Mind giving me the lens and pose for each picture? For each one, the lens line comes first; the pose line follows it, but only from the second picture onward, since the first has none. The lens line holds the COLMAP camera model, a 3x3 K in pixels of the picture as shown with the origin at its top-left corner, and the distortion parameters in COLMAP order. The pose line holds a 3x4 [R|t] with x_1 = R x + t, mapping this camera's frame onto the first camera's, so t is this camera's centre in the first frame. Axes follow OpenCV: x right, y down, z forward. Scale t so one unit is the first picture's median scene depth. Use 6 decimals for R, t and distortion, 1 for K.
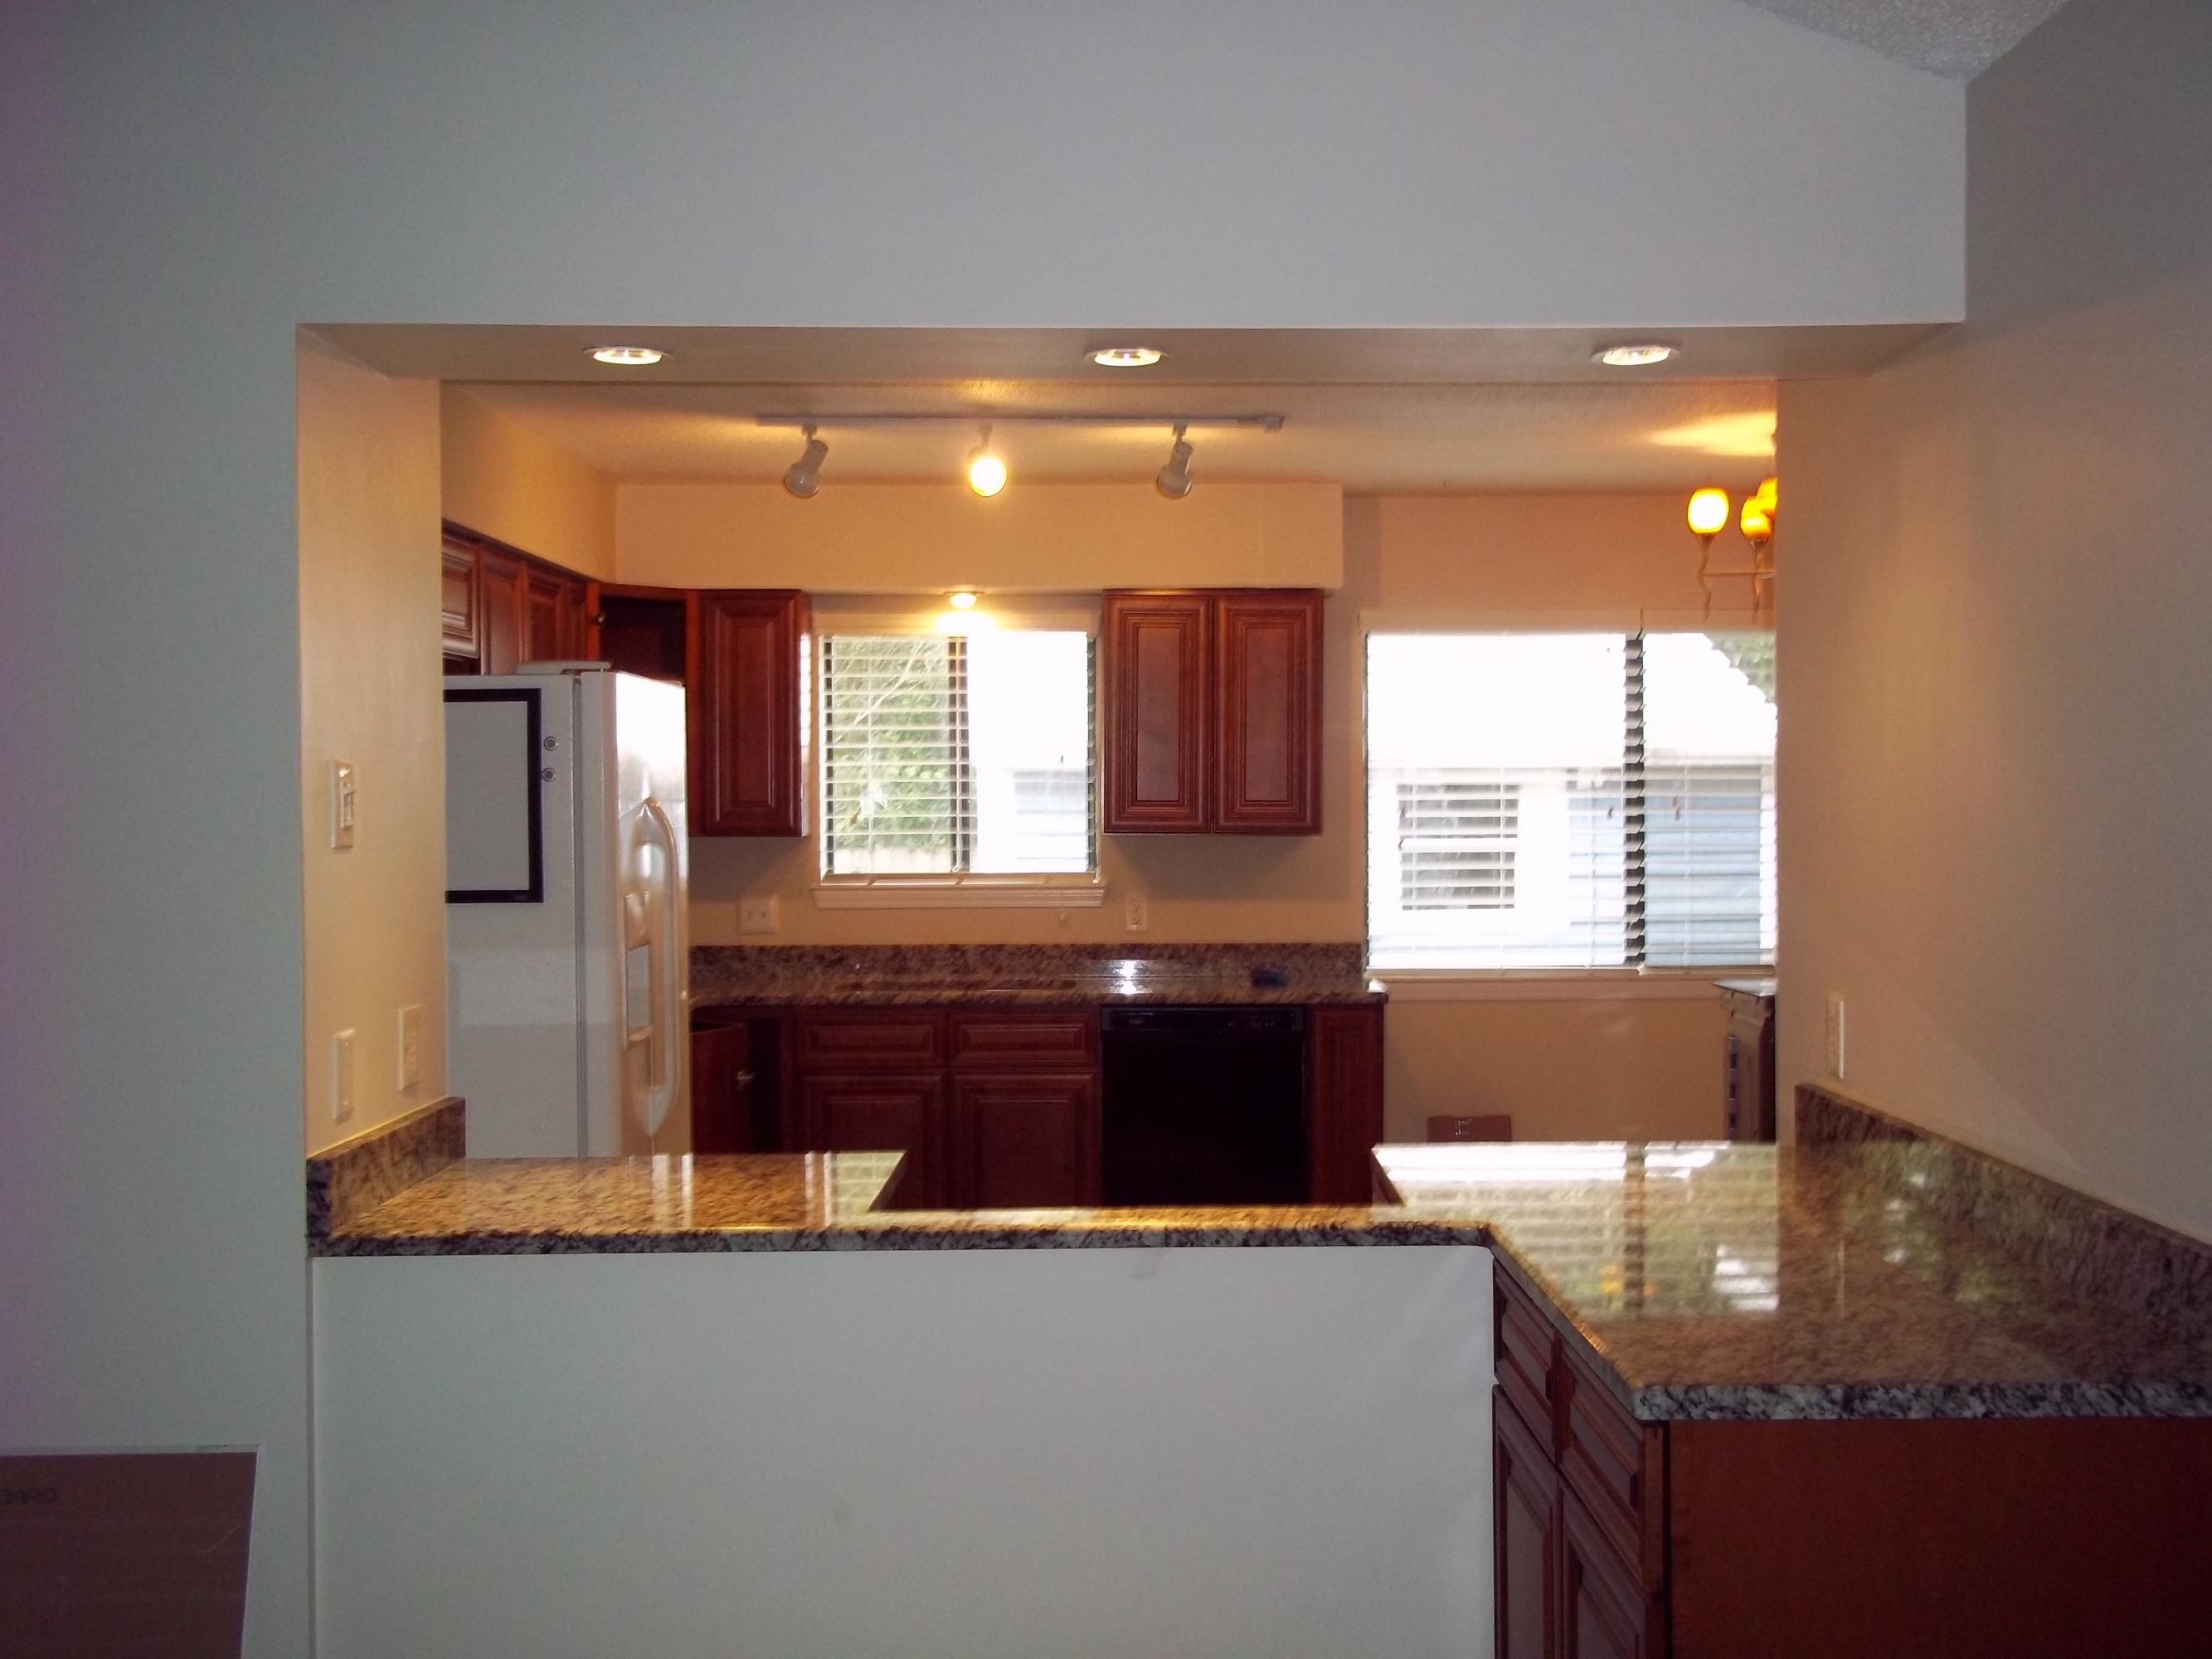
lens RADIAL K [[2360.5, 0, 1105.6], [0, 2360.5, 827.6], [0, 0, 1]] dist [0.022491, 0.000000]
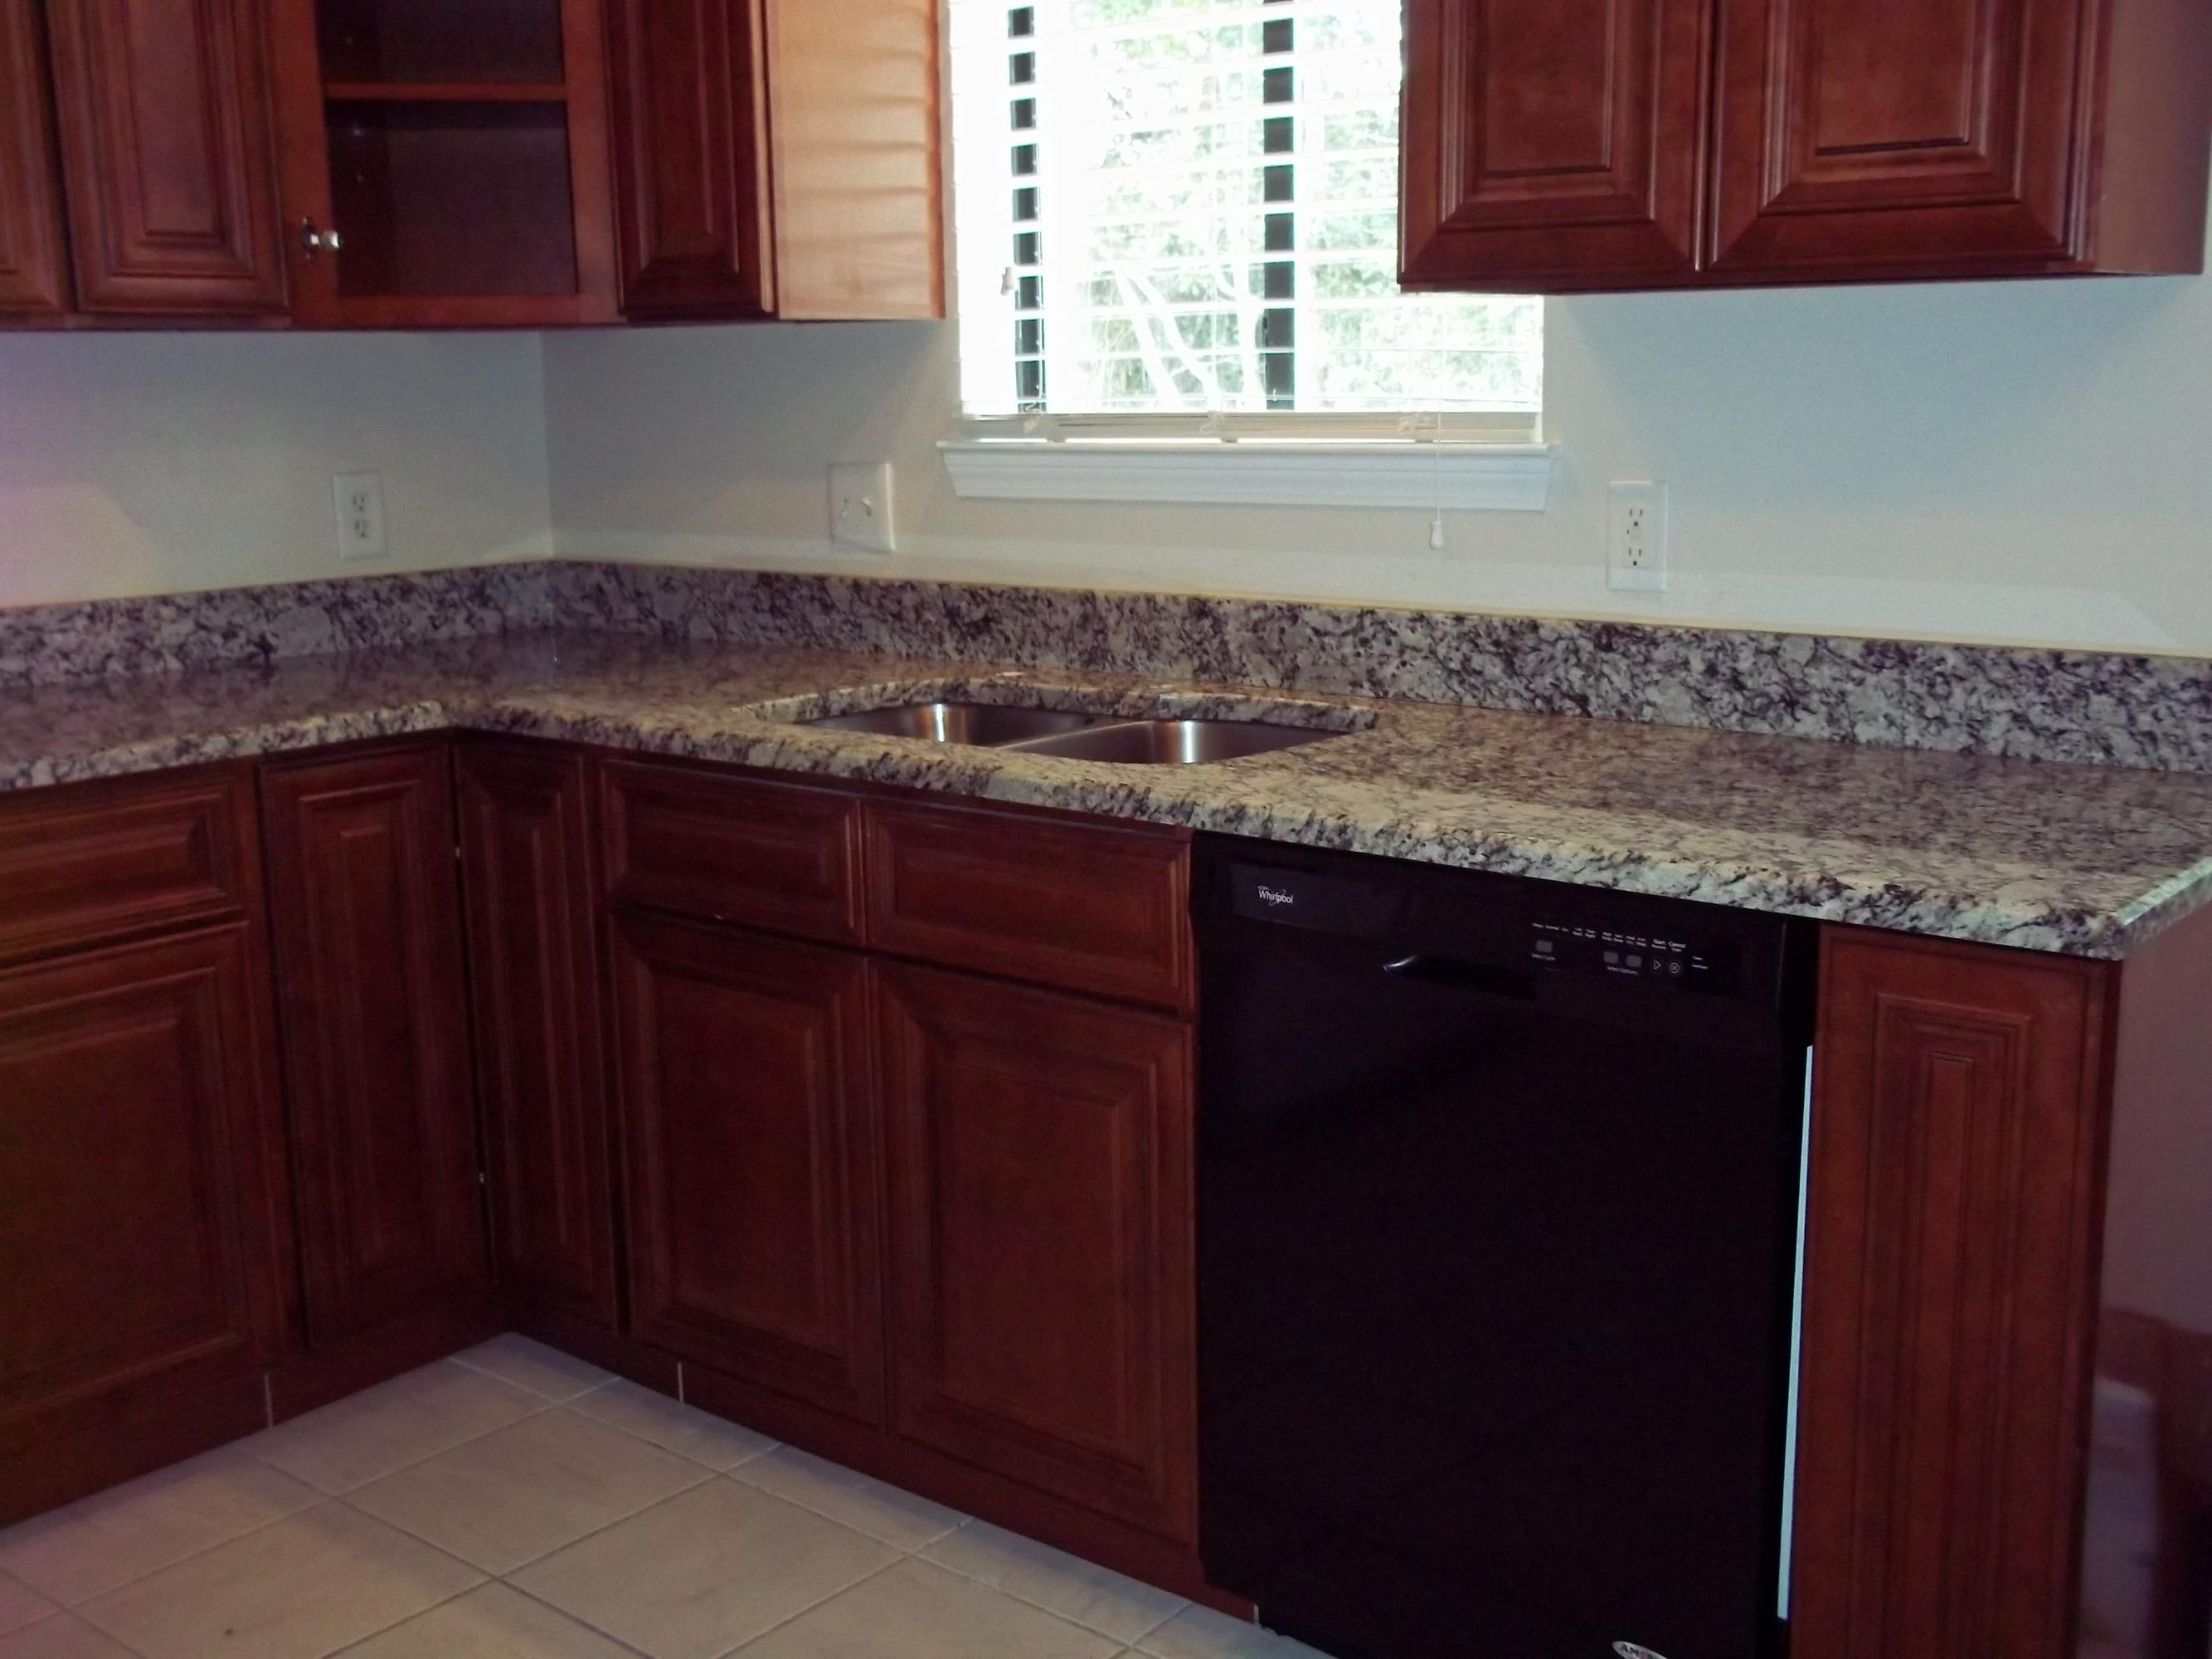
lens RADIAL K [[2360.5, 0, 1109.5], [0, 2360.5, 831.3], [0, 0, 1]] dist [0.022491, 0.000000]
pose [[0.775776, 0.112672, -0.620867, 0.170806], [0.004574, 0.982899, 0.184087, 0.015319], [0.630992, -0.145650, 0.761994, 0.687126]]
